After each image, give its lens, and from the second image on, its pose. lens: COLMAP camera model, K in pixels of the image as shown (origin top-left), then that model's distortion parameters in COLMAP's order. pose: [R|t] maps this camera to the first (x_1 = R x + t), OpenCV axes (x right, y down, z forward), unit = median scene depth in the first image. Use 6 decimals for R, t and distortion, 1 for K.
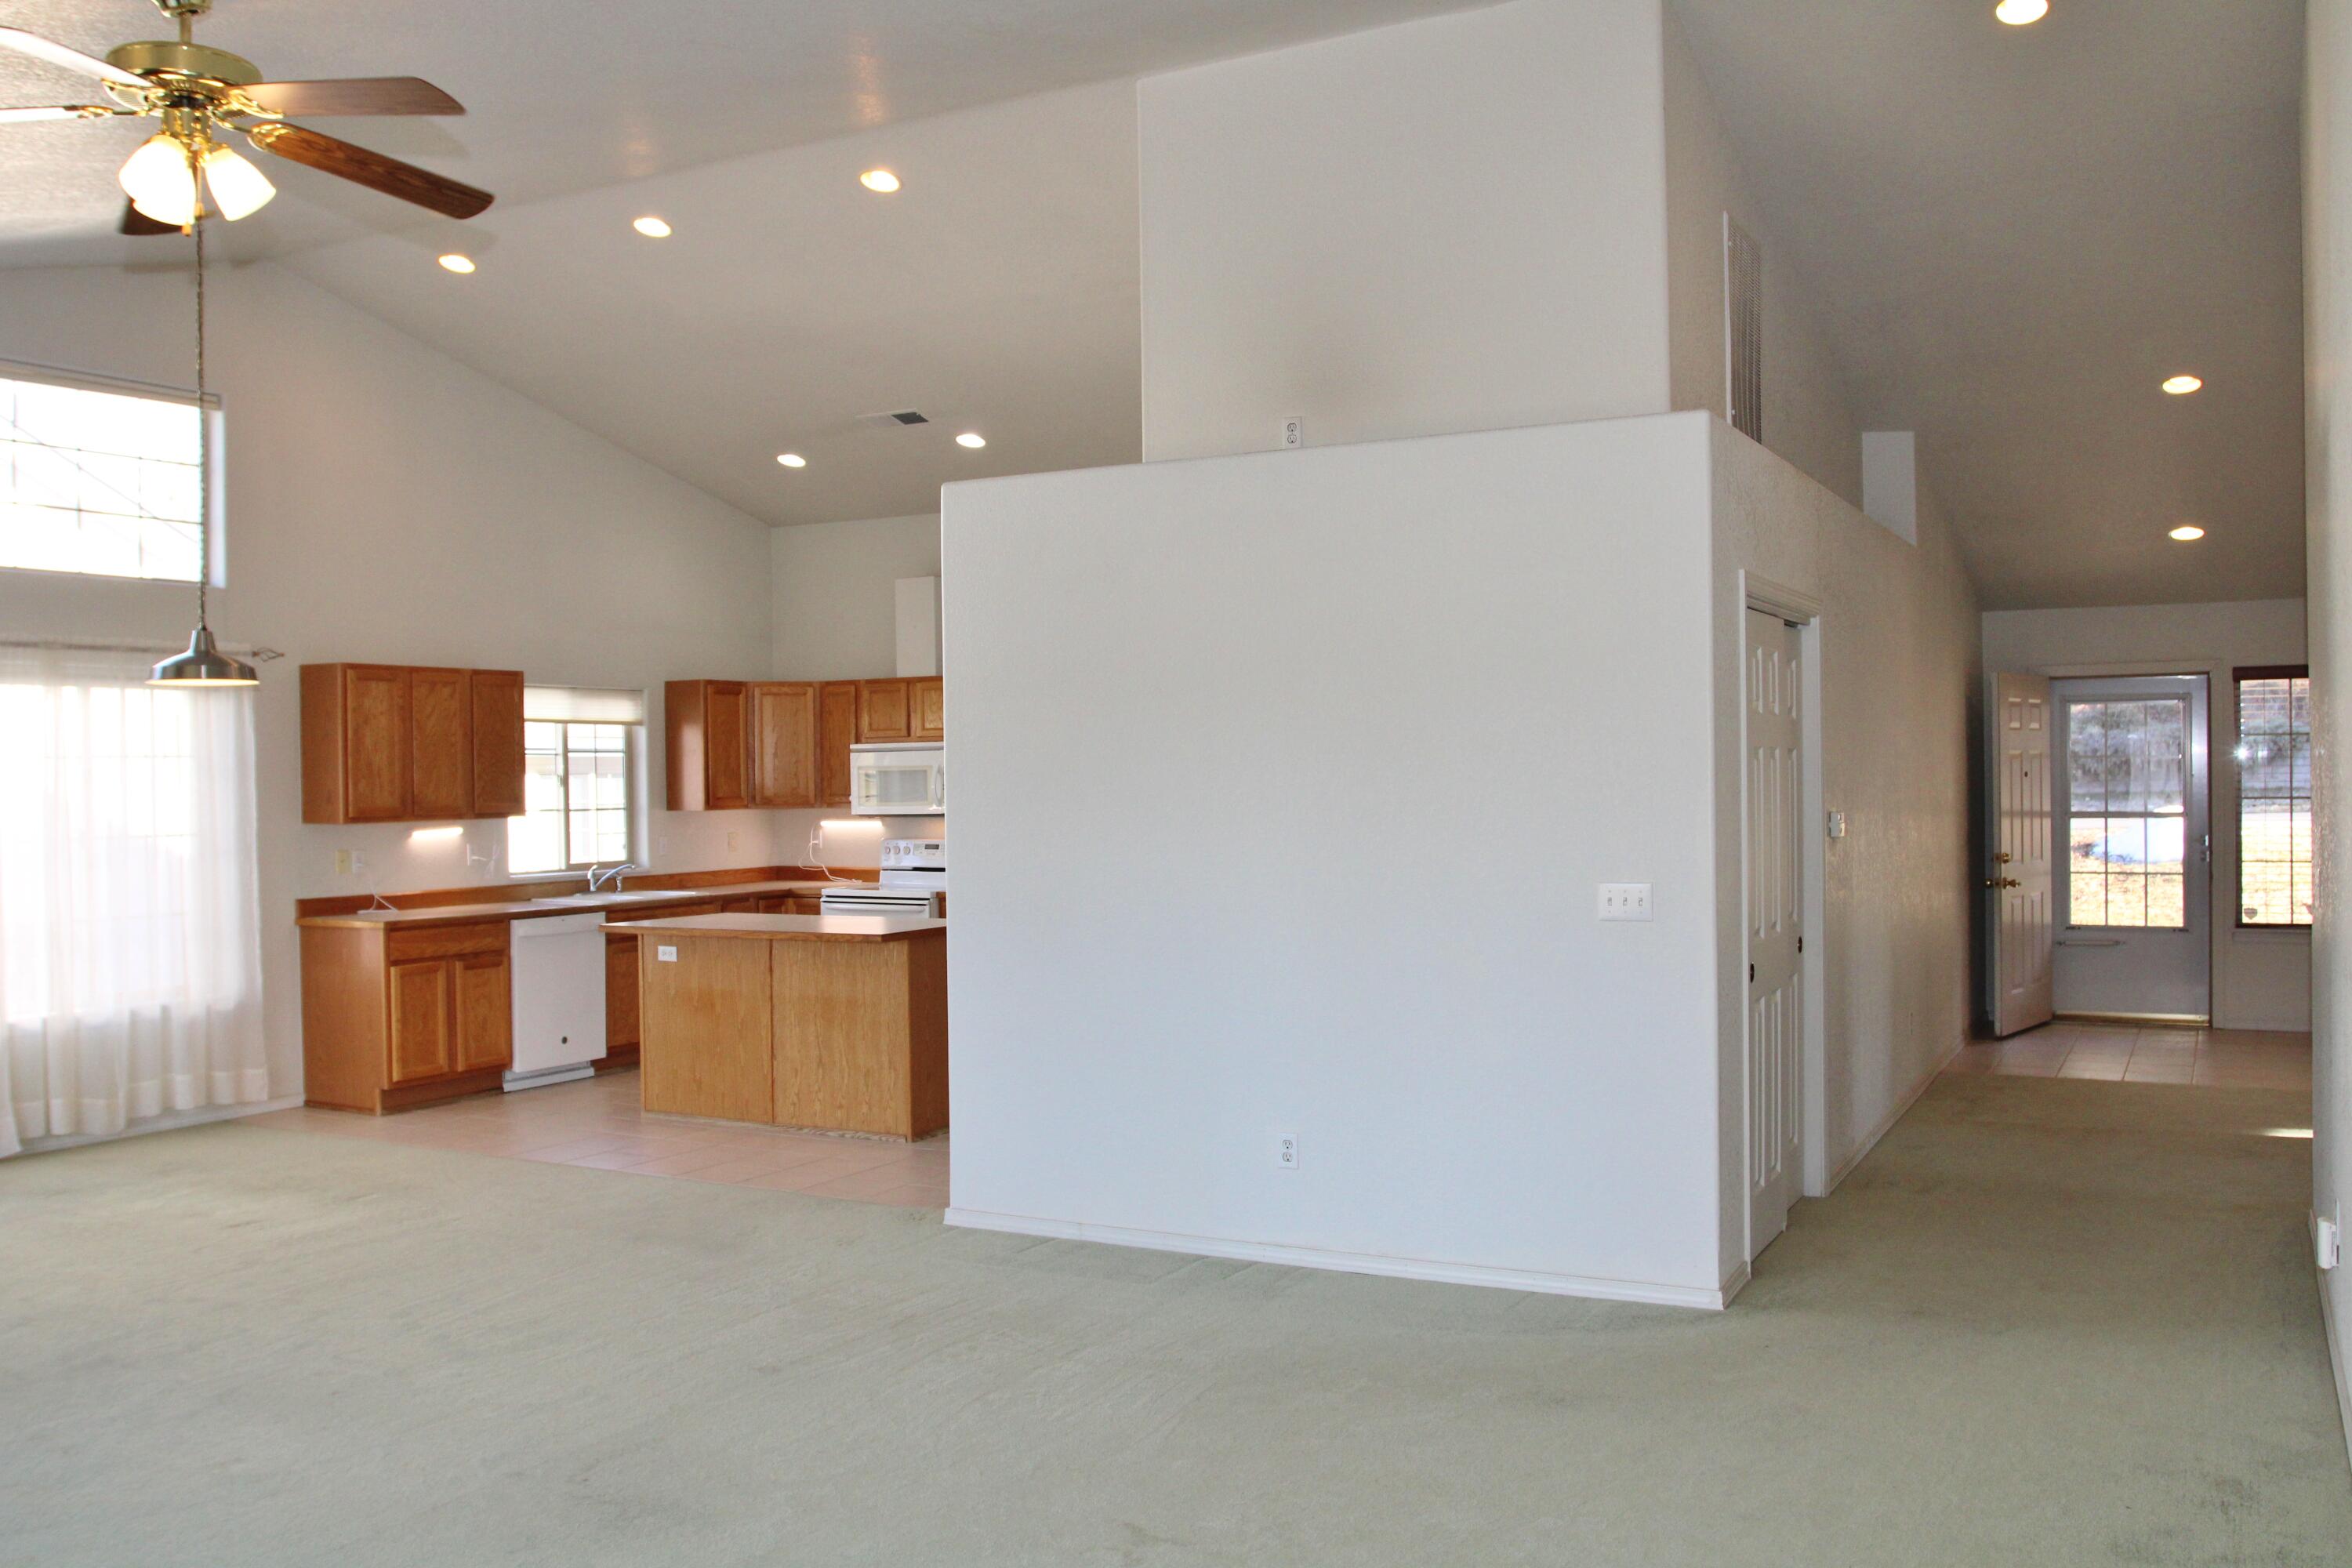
lens RADIAL K [[2189.3, 0, 1176.0], [0, 2189.3, 784.0], [0, 0, 1]] dist [-0.012901, 0.003466]
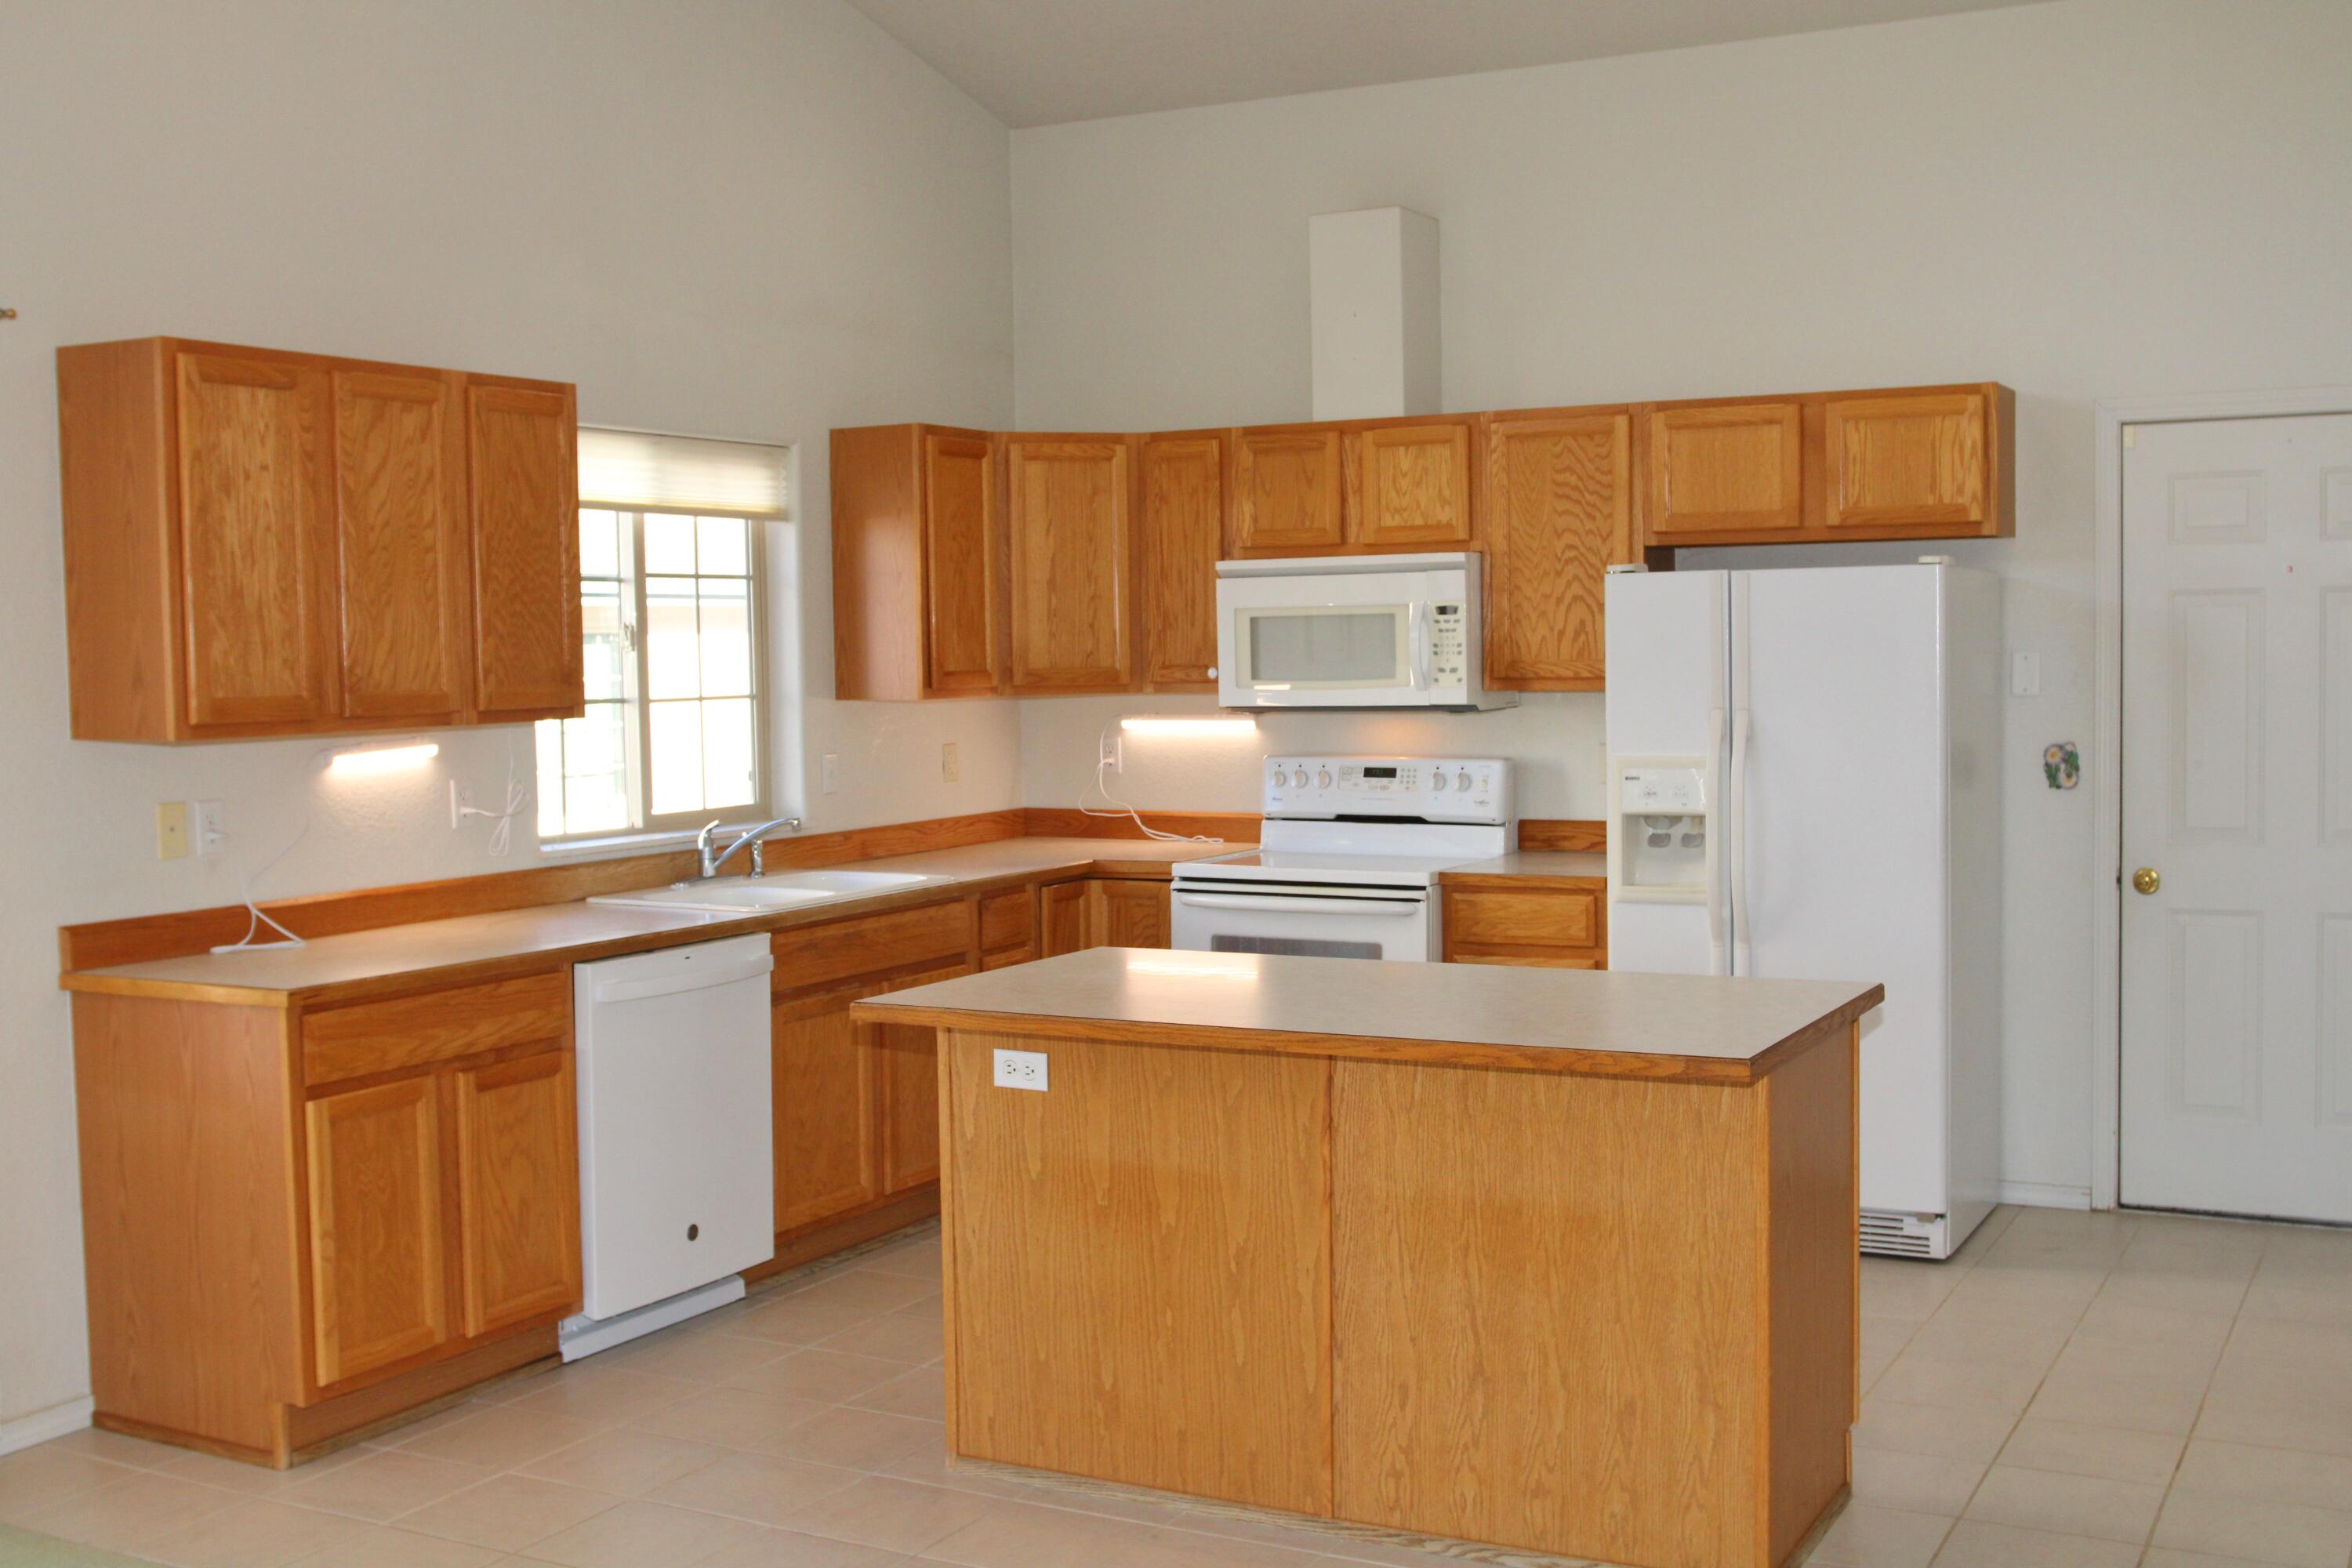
lens RADIAL K [[2561.6, 0, 1176.0], [0, 2561.6, 784.0], [0, 0, 1]] dist [-0.009888, -0.021206]
pose [[0.999459, -0.004129, 0.032627, -0.199665], [0.002466, 0.998704, 0.050845, 0.002487], [-0.032795, -0.050737, 0.998173, 0.492946]]
